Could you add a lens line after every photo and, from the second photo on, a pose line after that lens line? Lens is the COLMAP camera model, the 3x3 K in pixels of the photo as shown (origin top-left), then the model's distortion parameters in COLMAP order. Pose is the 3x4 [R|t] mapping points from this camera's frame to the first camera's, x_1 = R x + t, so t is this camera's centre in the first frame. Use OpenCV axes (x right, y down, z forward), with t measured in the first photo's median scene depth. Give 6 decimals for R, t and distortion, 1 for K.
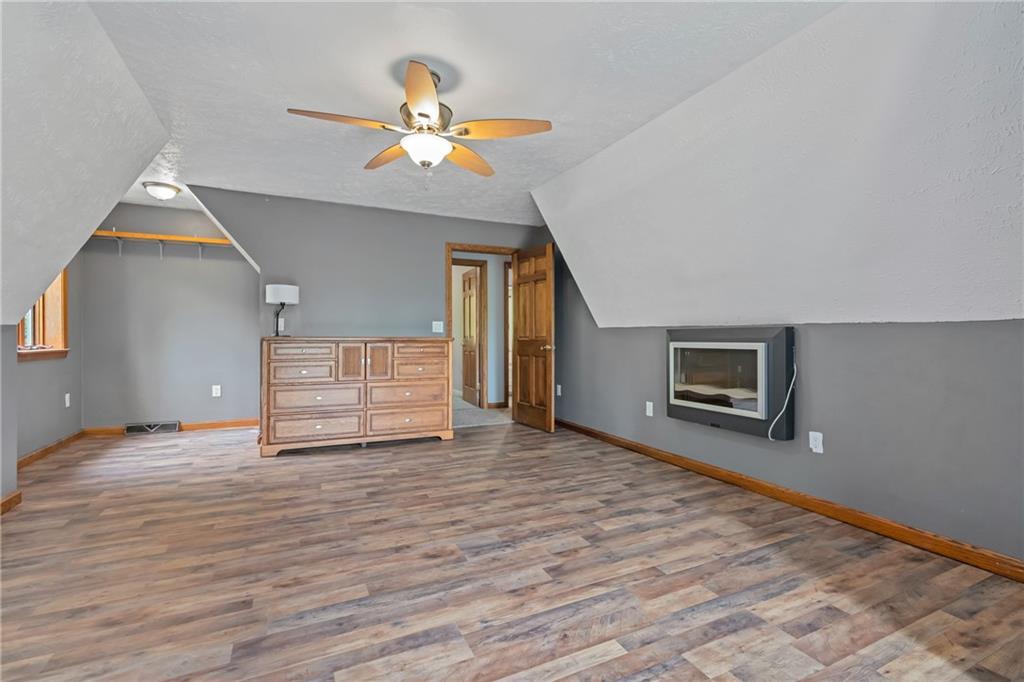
lens RADIAL K [[466.6, 0, 509.8], [0, 466.6, 327.8], [0, 0, 1]] dist [-0.003682, 0.000344]
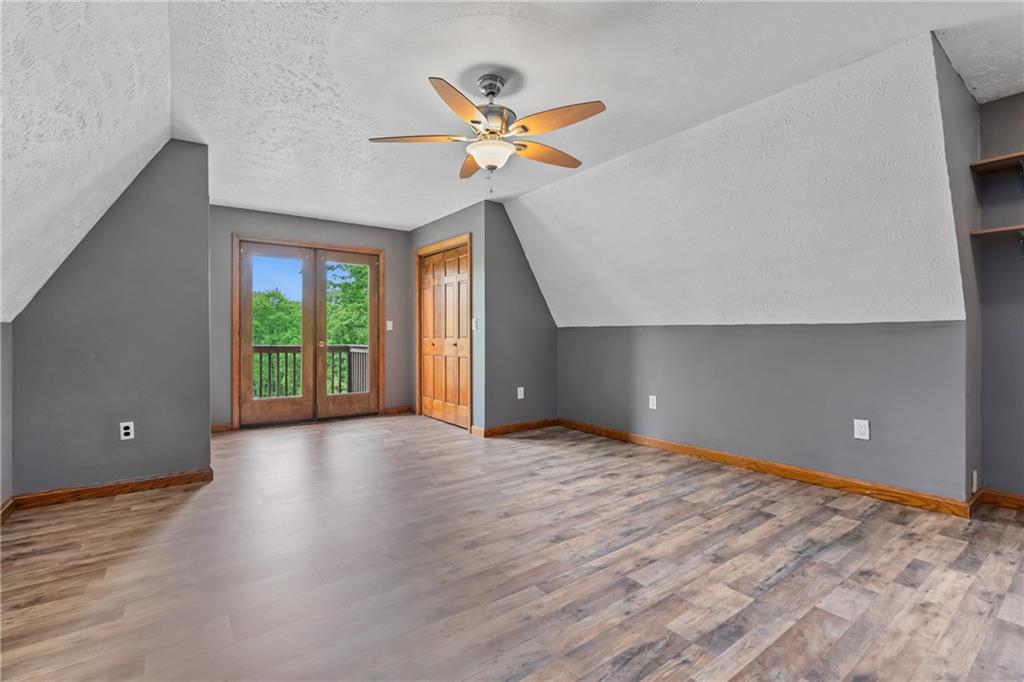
lens RADIAL K [[466.6, 0, 509.8], [0, 466.6, 327.8], [0, 0, 1]] dist [-0.003682, 0.000344]
pose [[-0.982424, 0.001262, -0.186657, -0.023281], [0.007429, 0.999449, -0.032340, 0.035755], [0.186514, -0.033159, -0.981893, 1.884585]]
